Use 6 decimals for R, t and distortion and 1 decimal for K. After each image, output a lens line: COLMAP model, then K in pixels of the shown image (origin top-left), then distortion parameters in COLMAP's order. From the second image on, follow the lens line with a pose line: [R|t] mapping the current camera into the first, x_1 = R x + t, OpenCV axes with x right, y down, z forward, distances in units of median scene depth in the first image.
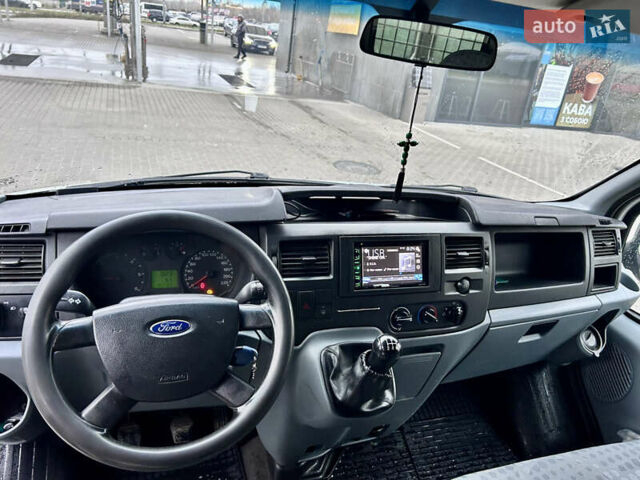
lens RADIAL K [[481.5, 0, 317.5], [0, 481.5, 241.4], [0, 0, 1]] dist [0.054532, -0.063358]
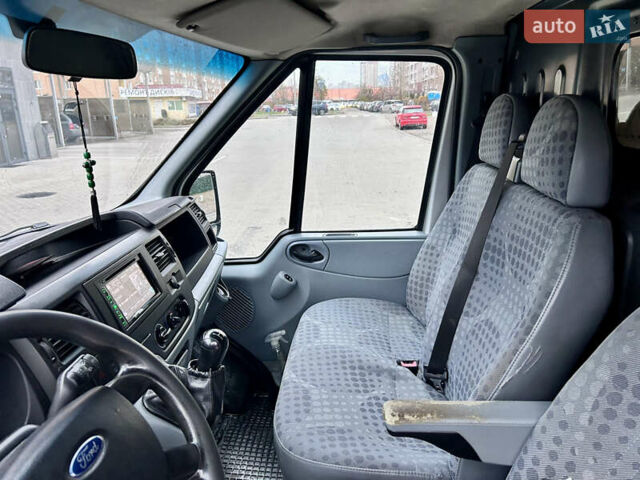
lens RADIAL K [[493.6, 0, 322.8], [0, 493.6, 240.7], [0, 0, 1]] dist [0.052523, -0.062070]
pose [[0.386159, -0.388538, 0.836612, -0.349194], [0.440323, 0.874603, 0.202940, -0.049427], [-0.810553, 0.290013, 0.508819, 0.136812]]
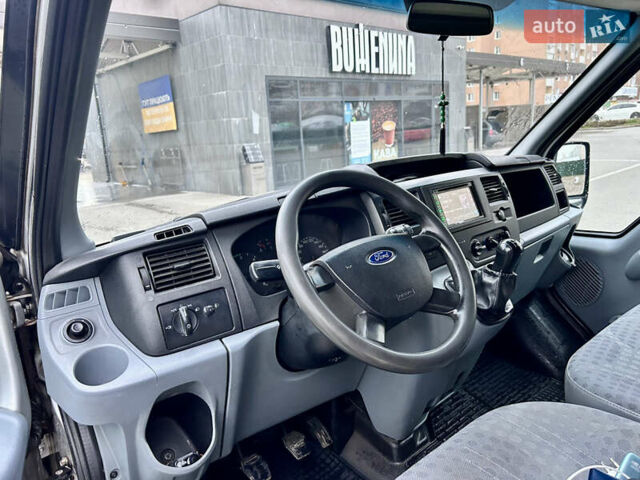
lens RADIAL K [[481.5, 0, 317.5], [0, 481.5, 241.4], [0, 0, 1]] dist [0.054532, -0.063358]
pose [[0.914578, -0.264690, 0.305755, -0.406047], [0.310816, 0.943764, -0.112705, 0.118148], [-0.258729, 0.198111, 0.945416, -0.009305]]
